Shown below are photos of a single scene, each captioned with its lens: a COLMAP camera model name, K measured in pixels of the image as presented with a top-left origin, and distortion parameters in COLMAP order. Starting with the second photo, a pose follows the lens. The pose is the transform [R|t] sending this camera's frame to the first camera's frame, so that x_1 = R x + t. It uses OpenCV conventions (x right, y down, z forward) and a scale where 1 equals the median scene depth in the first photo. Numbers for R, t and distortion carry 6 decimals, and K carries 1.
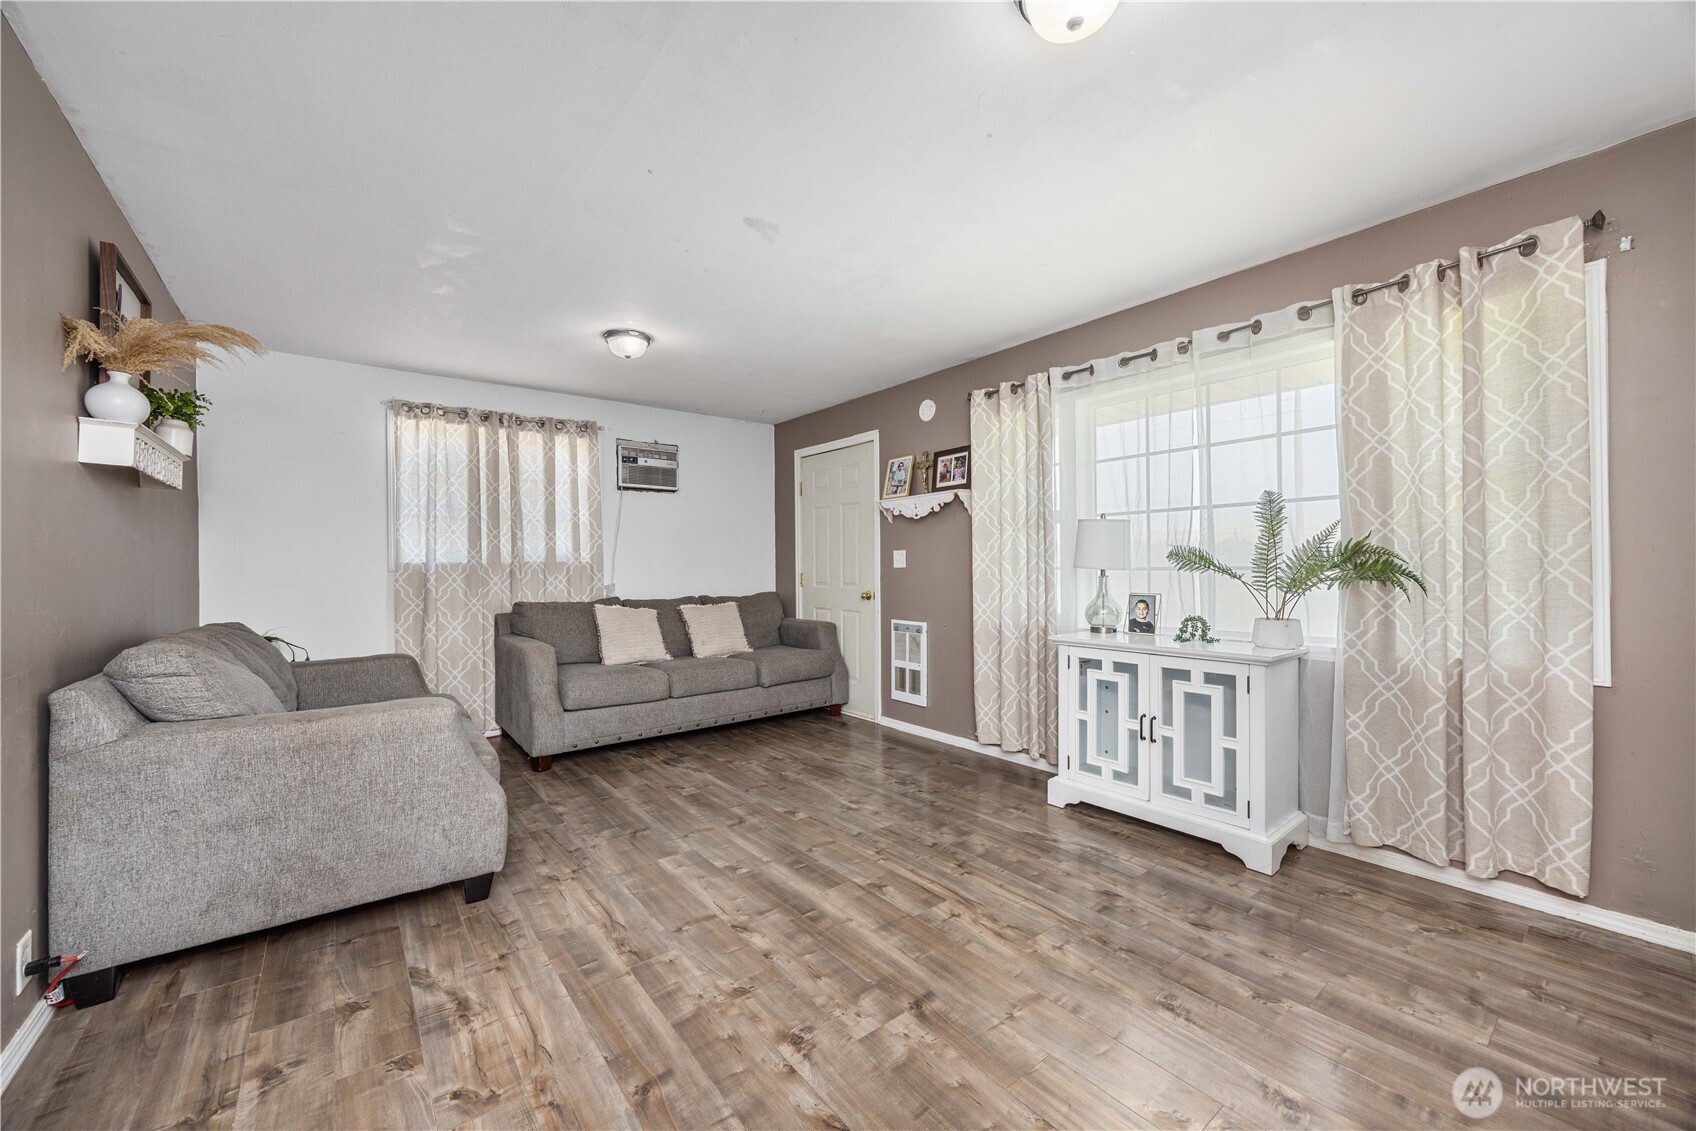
lens RADIAL K [[675.9, 0, 848.0], [0, 675.9, 565.5], [0, 0, 1]] dist [-0.001065, -0.000052]
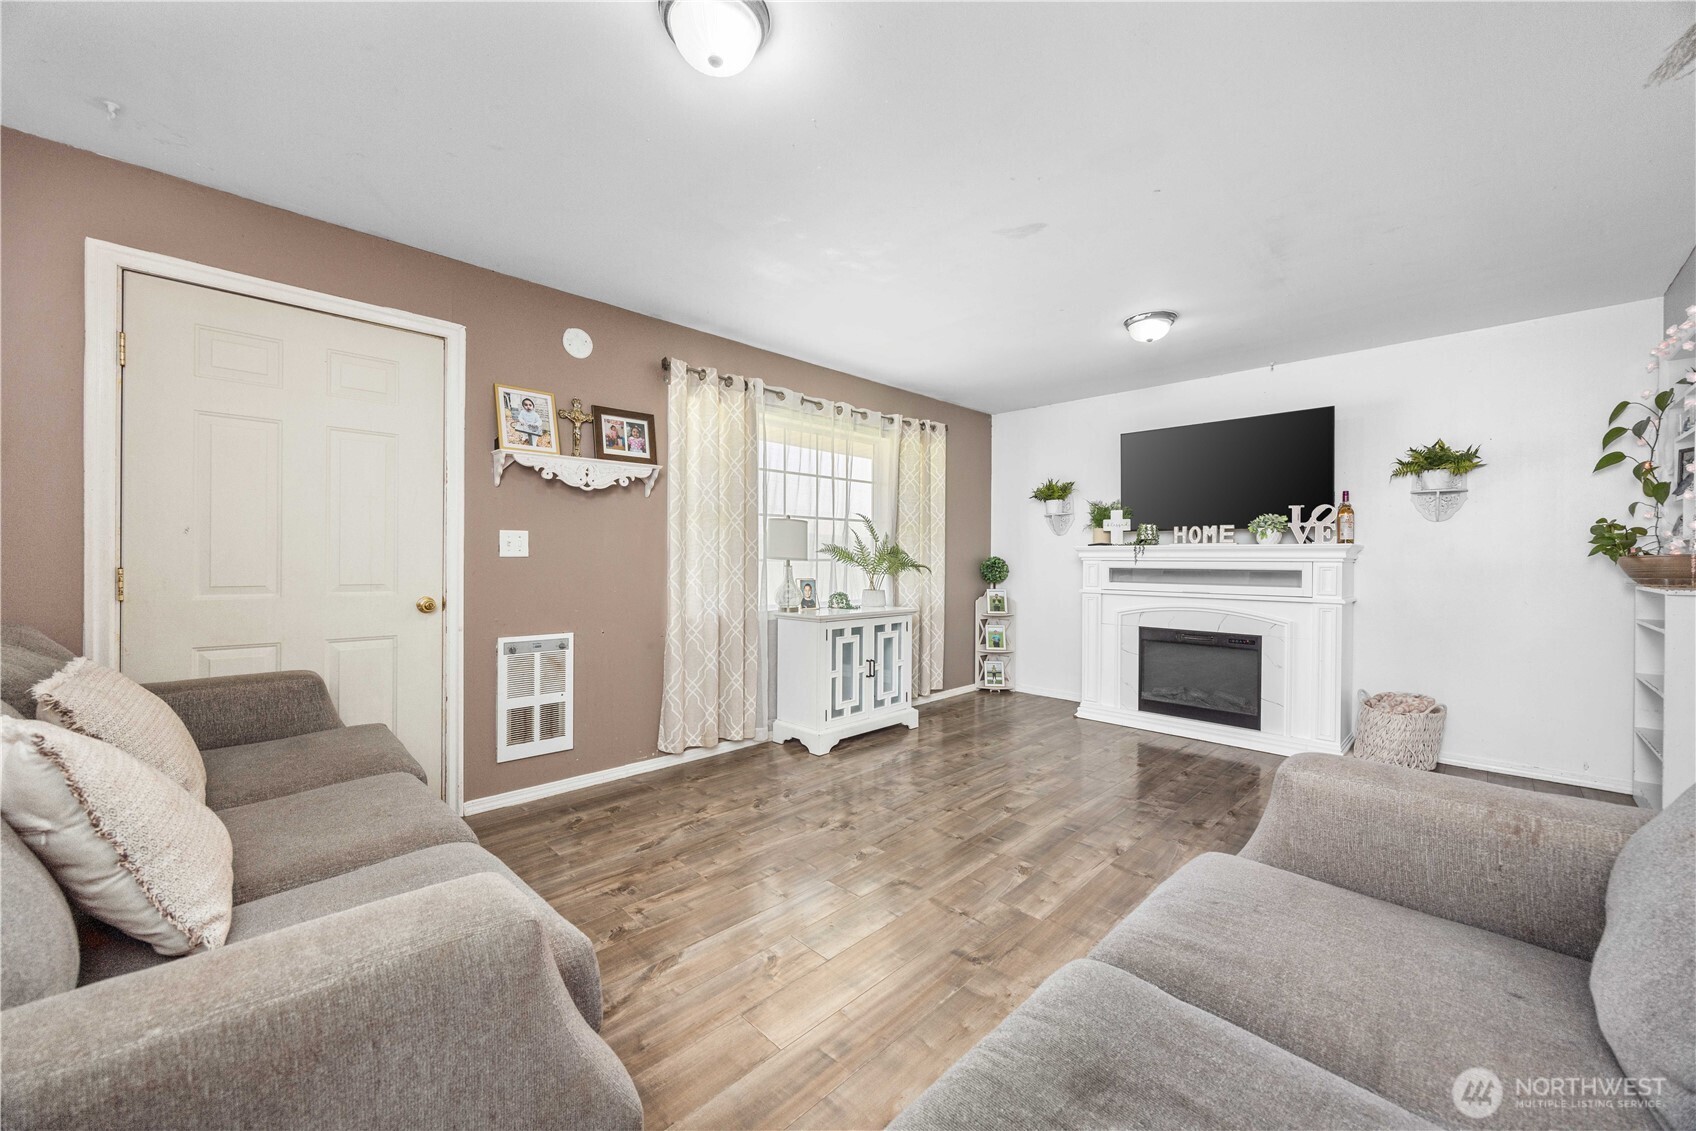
lens RADIAL K [[638.5, 0, 846.6], [0, 638.5, 557.4], [0, 0, 1]] dist [-0.012088, 0.000034]
pose [[-0.131686, 0.006941, 0.991267, -0.821726], [-0.008308, 0.999933, -0.008105, 0.008797], [-0.991257, -0.009303, -0.131620, 1.085498]]
